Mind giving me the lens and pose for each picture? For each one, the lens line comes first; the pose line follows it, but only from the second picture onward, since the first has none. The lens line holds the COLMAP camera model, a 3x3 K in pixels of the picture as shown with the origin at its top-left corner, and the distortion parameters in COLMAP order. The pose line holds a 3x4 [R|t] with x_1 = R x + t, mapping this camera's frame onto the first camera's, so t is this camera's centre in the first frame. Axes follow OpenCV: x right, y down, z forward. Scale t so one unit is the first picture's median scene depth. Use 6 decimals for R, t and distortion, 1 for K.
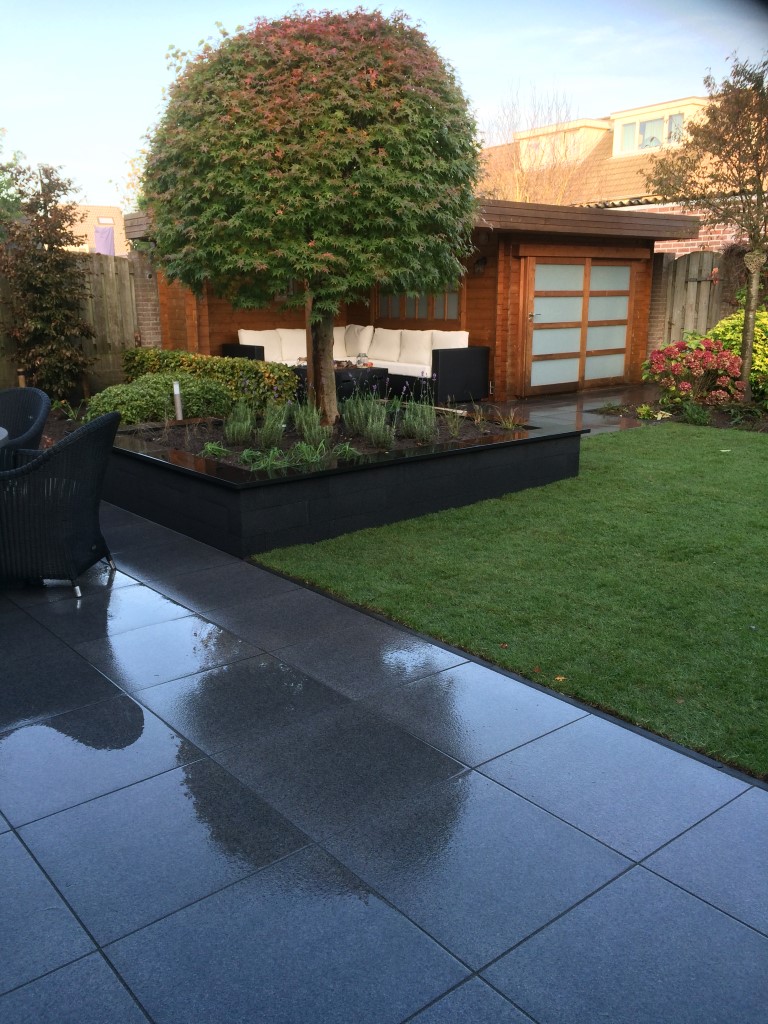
lens RADIAL K [[877.3, 0, 384.0], [0, 877.3, 512.0], [0, 0, 1]] dist [0.116899, -0.129187]
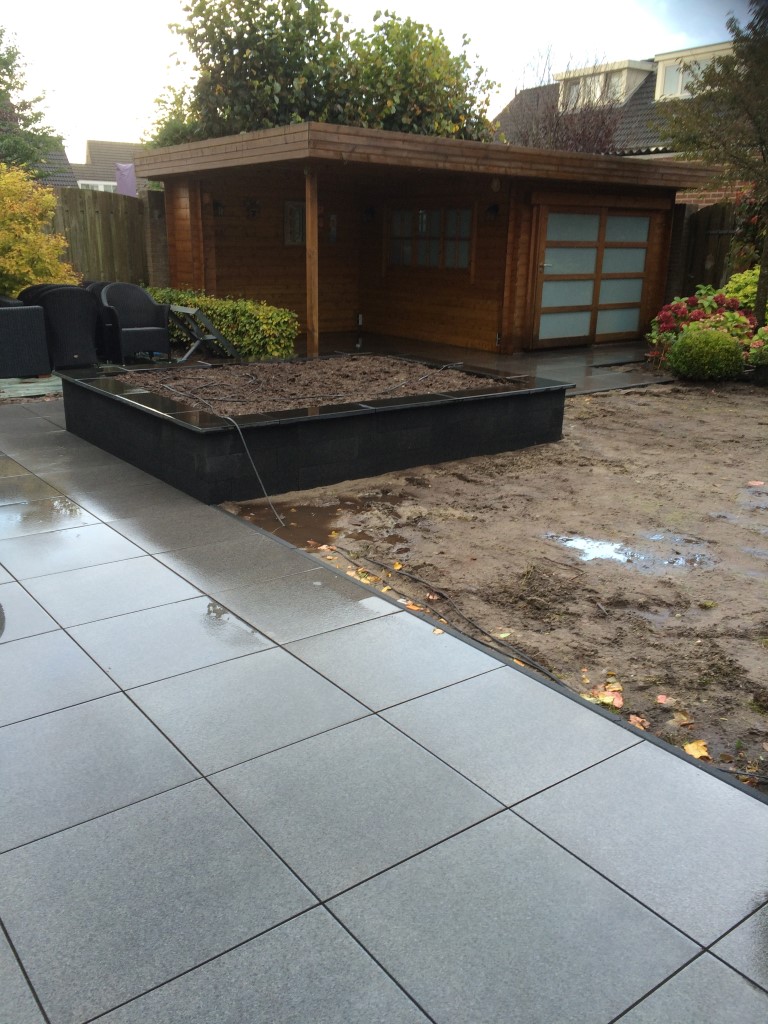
lens RADIAL K [[877.3, 0, 384.0], [0, 877.3, 512.0], [0, 0, 1]] dist [0.116899, -0.129187]
pose [[0.998641, 0.035789, -0.037884, 0.039190], [-0.033627, 0.997850, 0.056256, -0.000208], [0.039816, -0.054905, 0.997697, -0.002143]]
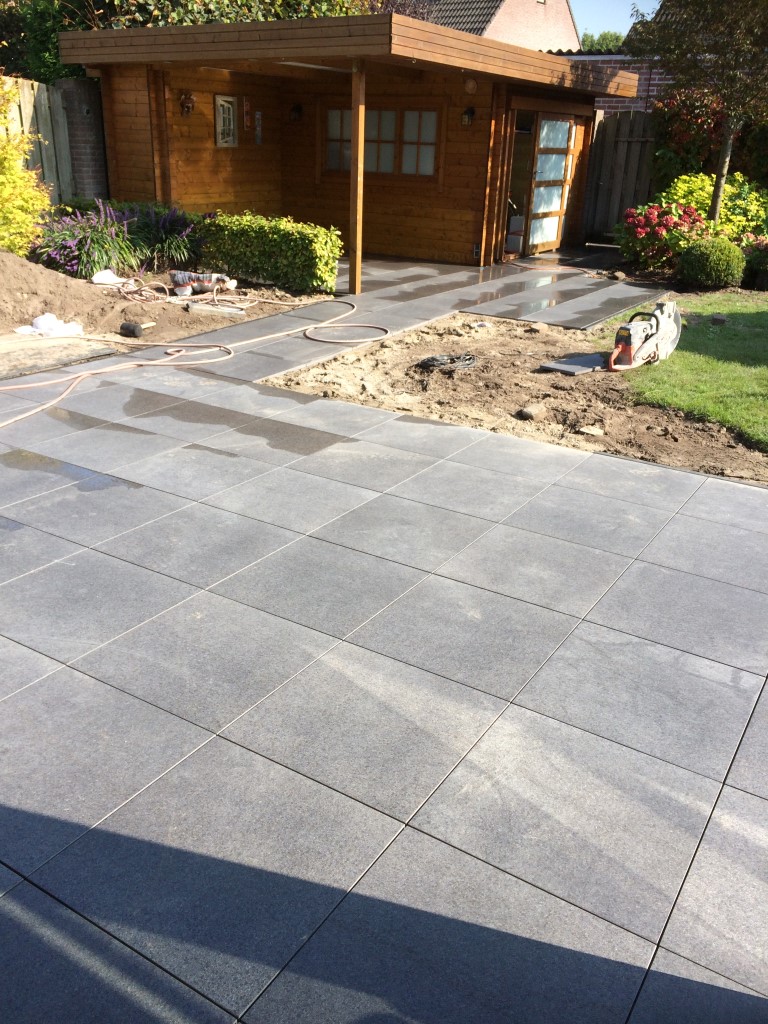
lens RADIAL K [[877.3, 0, 384.0], [0, 877.3, 512.0], [0, 0, 1]] dist [0.116899, -0.129187]
pose [[0.955107, -0.083089, 0.284372, -0.284601], [0.038503, 0.986538, 0.158933, -0.019435], [-0.293749, -0.140849, 0.945448, 0.076212]]
